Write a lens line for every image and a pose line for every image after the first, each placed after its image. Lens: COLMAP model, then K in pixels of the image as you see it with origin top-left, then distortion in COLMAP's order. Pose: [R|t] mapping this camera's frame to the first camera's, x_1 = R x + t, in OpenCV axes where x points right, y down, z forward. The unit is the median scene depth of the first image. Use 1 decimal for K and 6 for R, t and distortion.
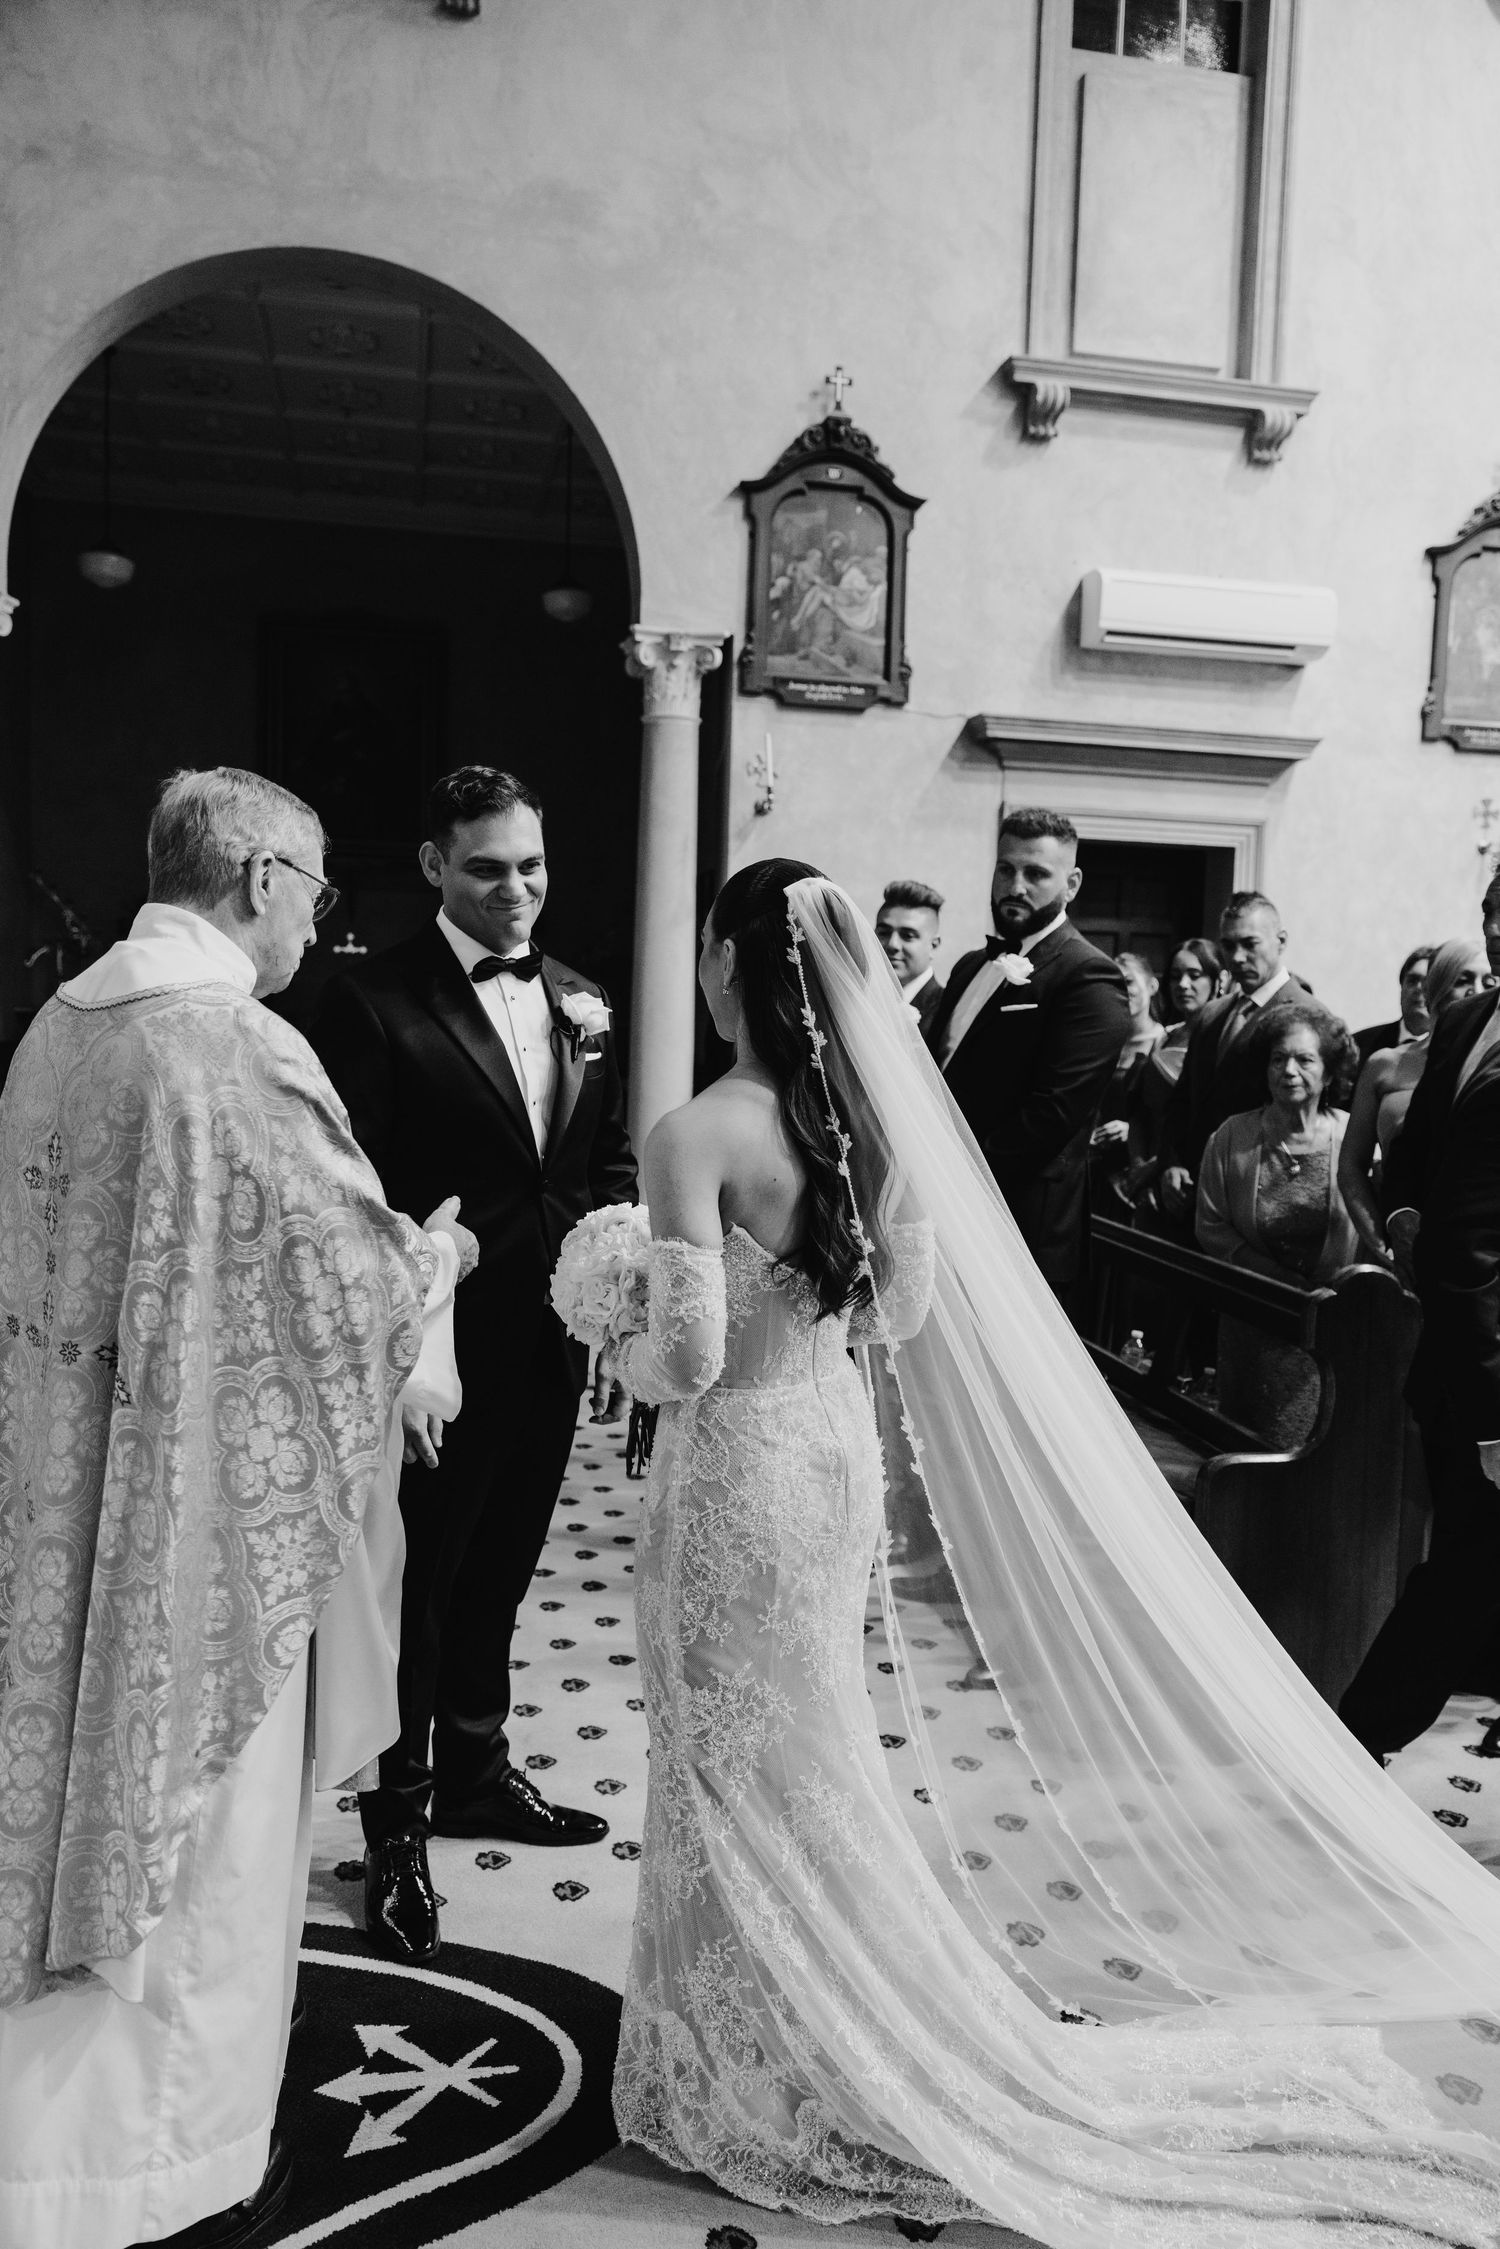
lens RADIAL K [[1699.9, 0, 746.7], [0, 1699.9, 1131.4], [0, 0, 1]] dist [0.002523, 0.000273]
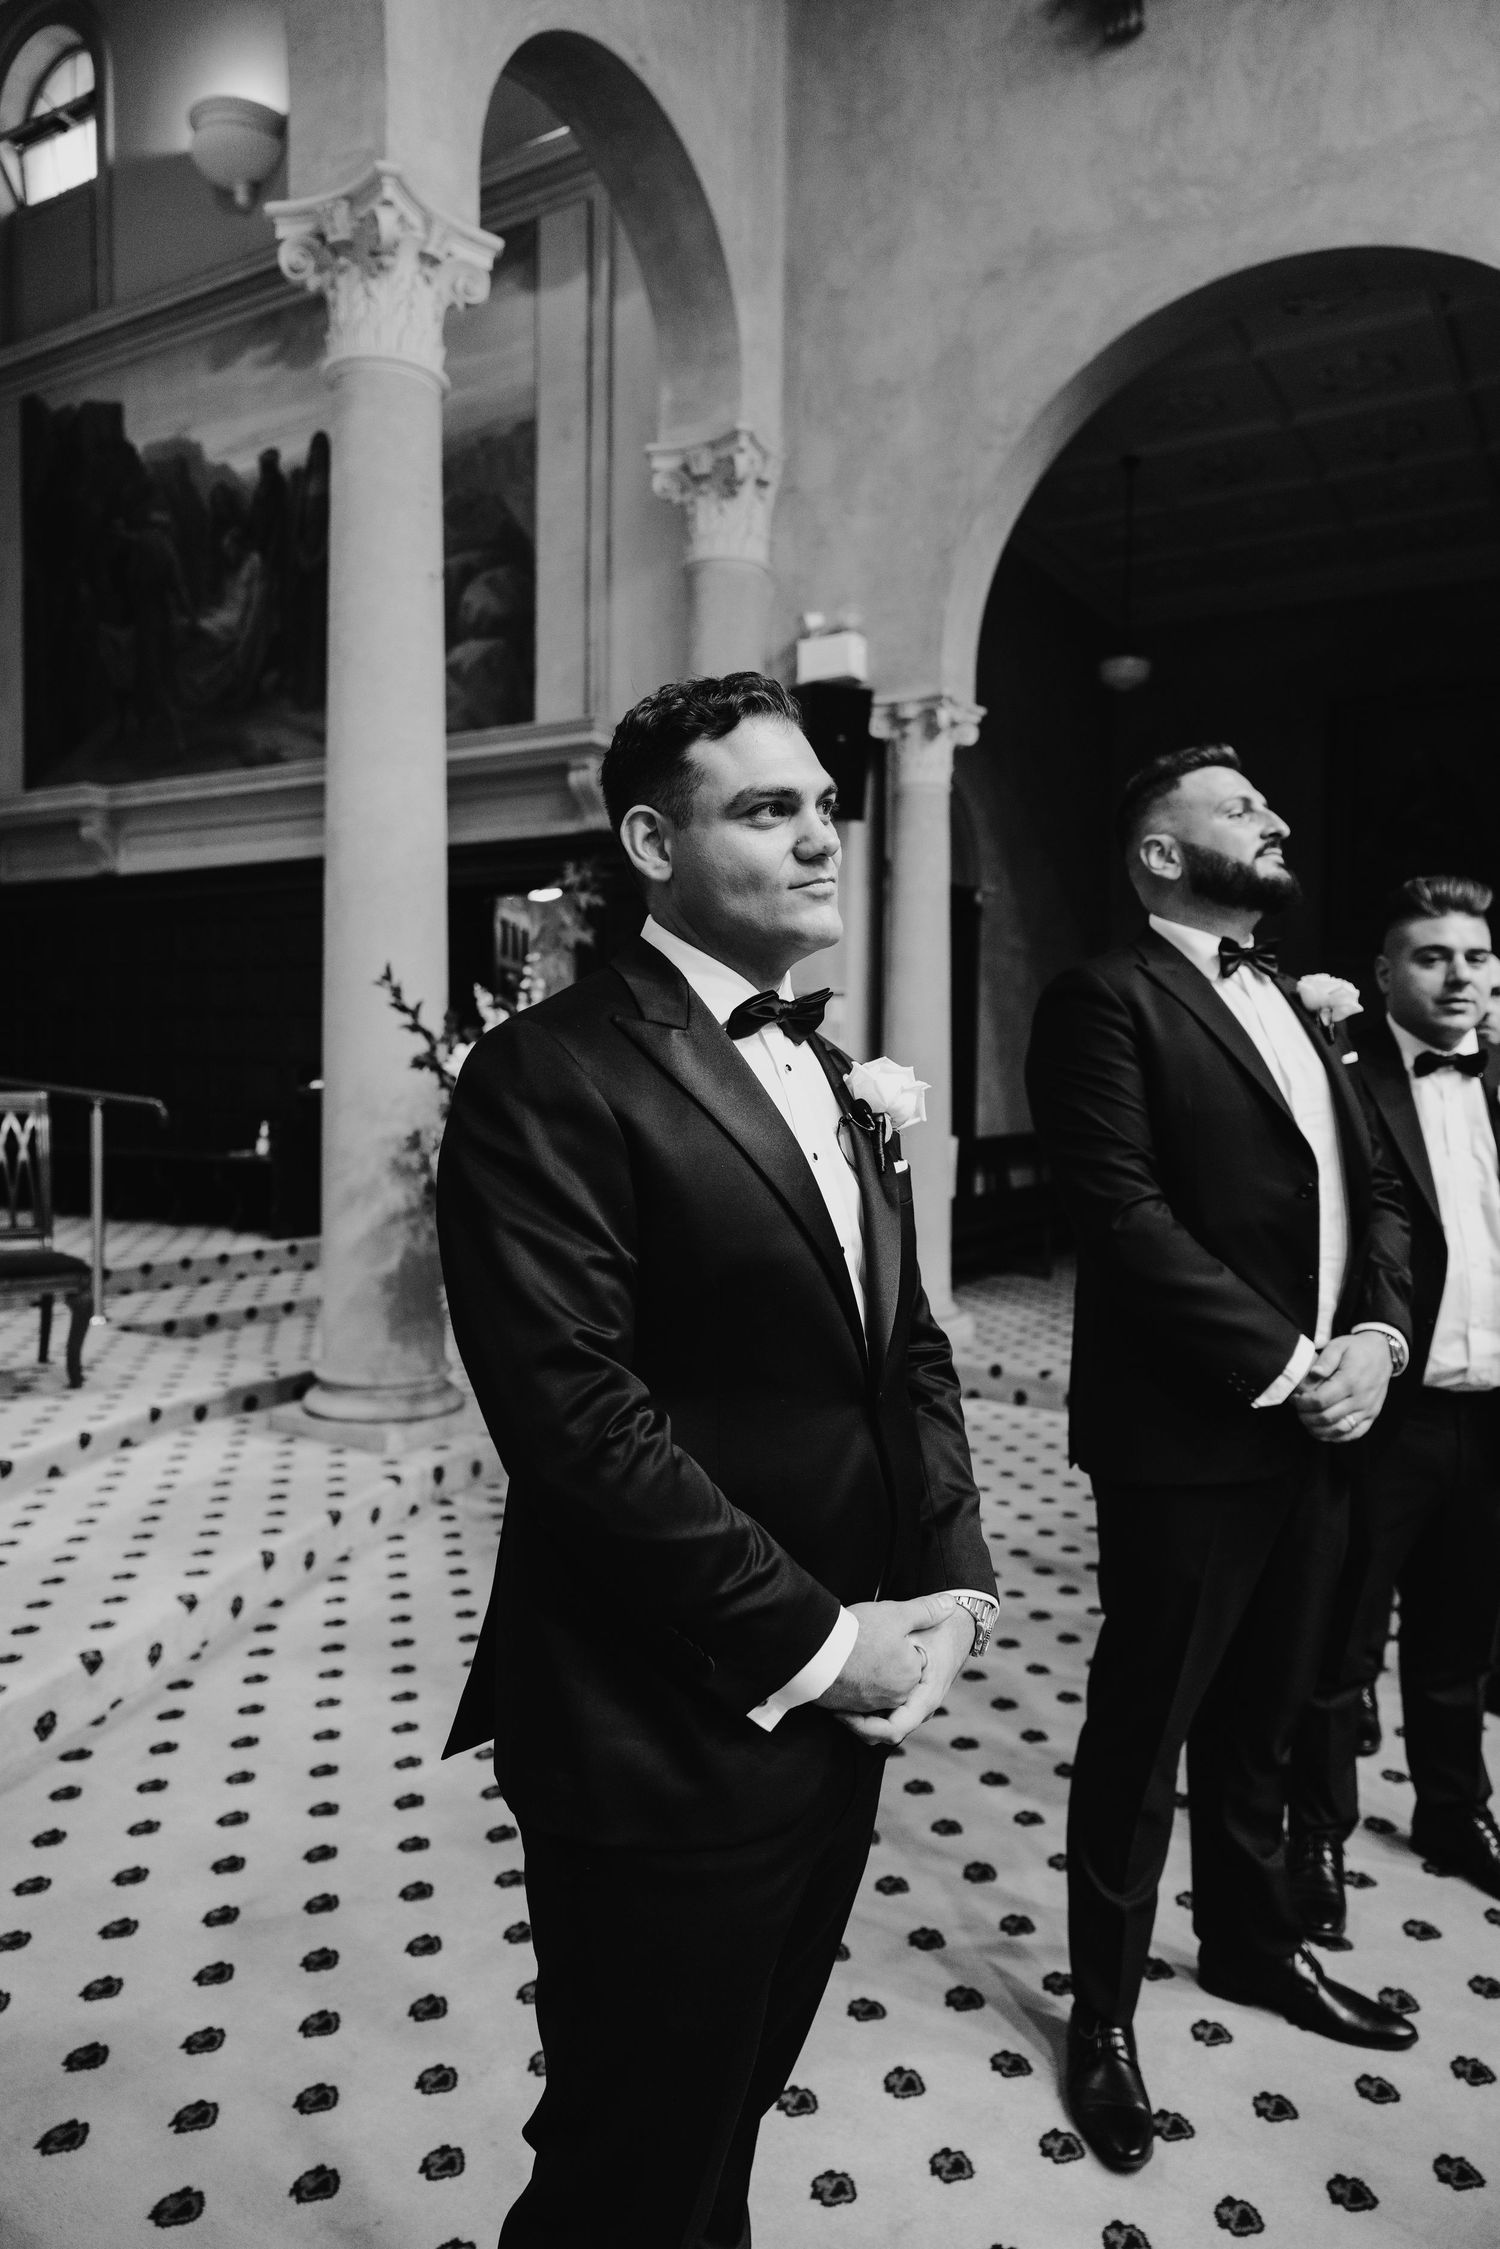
lens RADIAL K [[1506.3, 0, 764.2], [0, 1506.3, 1134.8], [0, 0, 1]] dist [-0.000404, 0.000413]
pose [[0.726628, 0.007095, -0.686995, 0.111643], [-0.044815, 0.998307, -0.037090, -0.013190], [0.685568, 0.057738, 0.725715, 0.264929]]
